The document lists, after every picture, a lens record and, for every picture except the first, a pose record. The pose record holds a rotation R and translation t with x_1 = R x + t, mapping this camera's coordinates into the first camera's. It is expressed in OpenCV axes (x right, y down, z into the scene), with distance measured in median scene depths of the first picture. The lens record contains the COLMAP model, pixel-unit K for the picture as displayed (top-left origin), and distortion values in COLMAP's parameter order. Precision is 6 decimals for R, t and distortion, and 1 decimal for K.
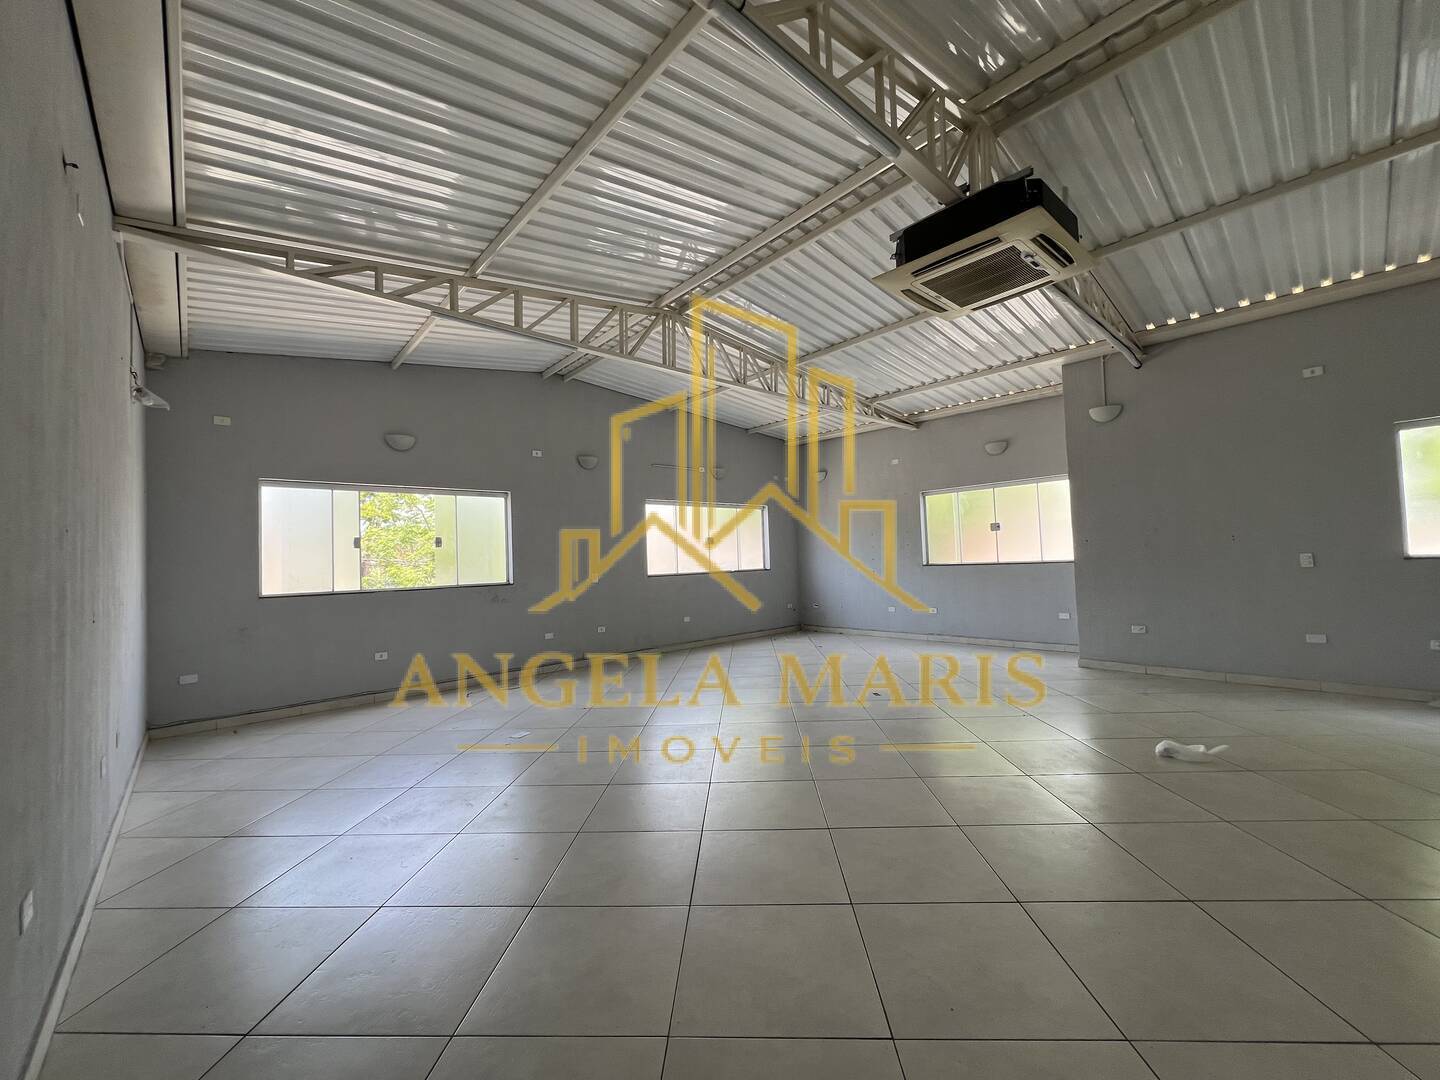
lens RADIAL K [[575.4, 0, 720.0], [0, 575.4, 540.0], [0, 0, 1]] dist [-0.002506, 0.000604]
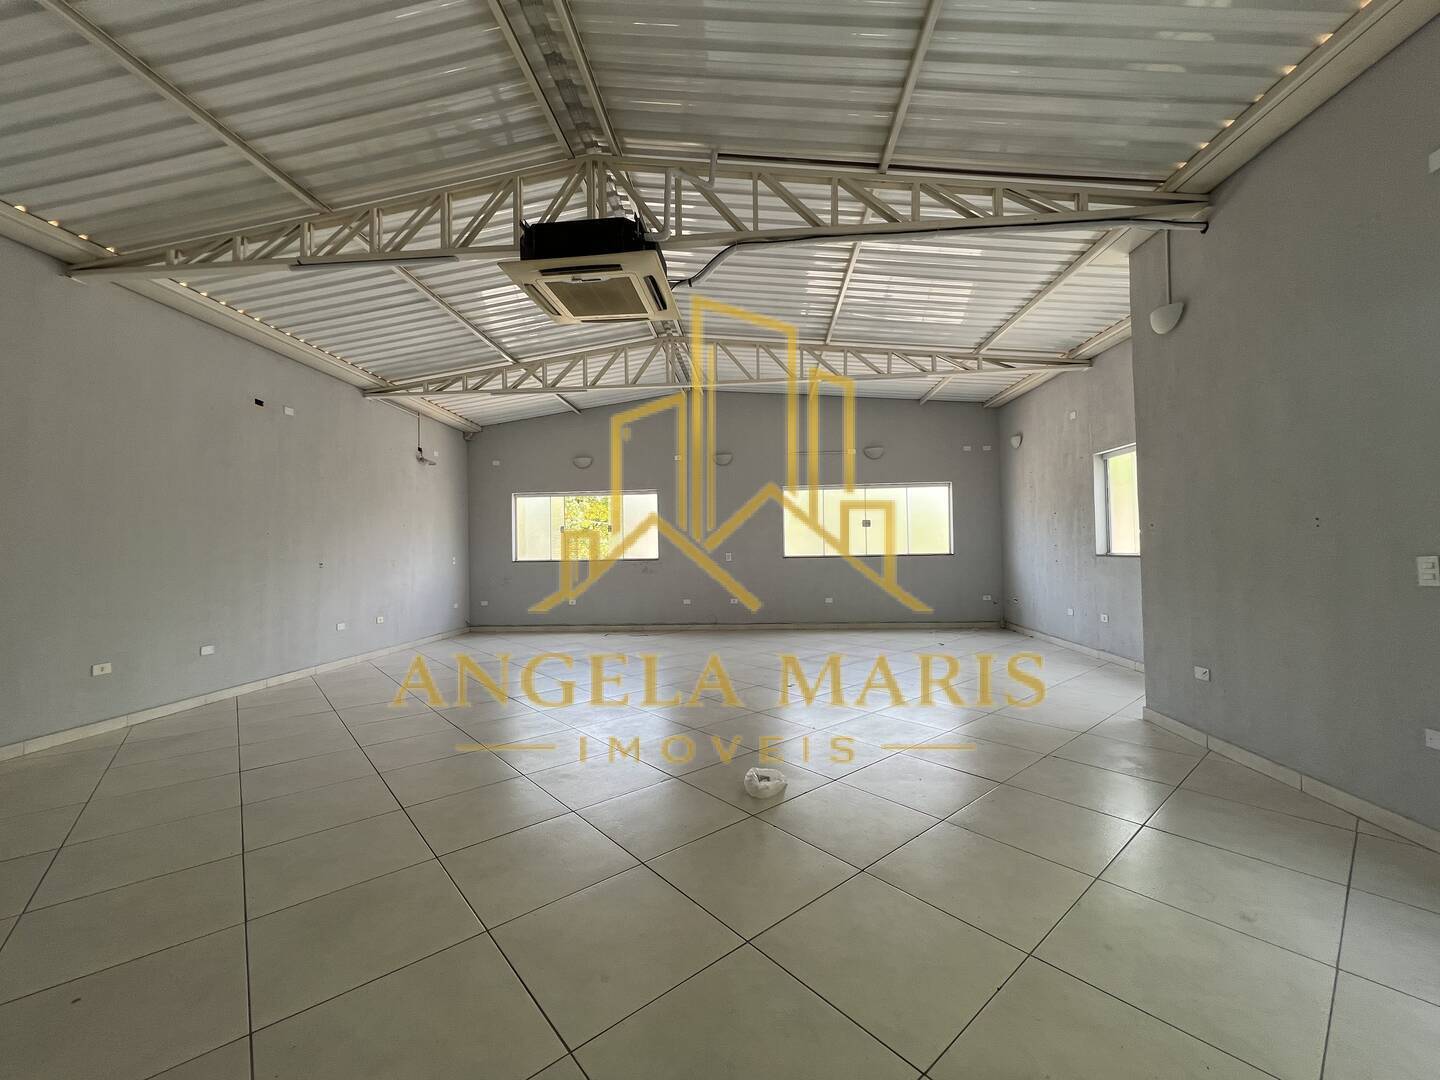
lens RADIAL K [[575.4, 0, 720.0], [0, 575.4, 540.0], [0, 0, 1]] dist [-0.002506, 0.000604]
pose [[0.688056, 0.012730, -0.725546, 0.783597], [0.019192, 0.999177, 0.035731, -0.014497], [0.725404, -0.038510, 0.687246, 0.217385]]
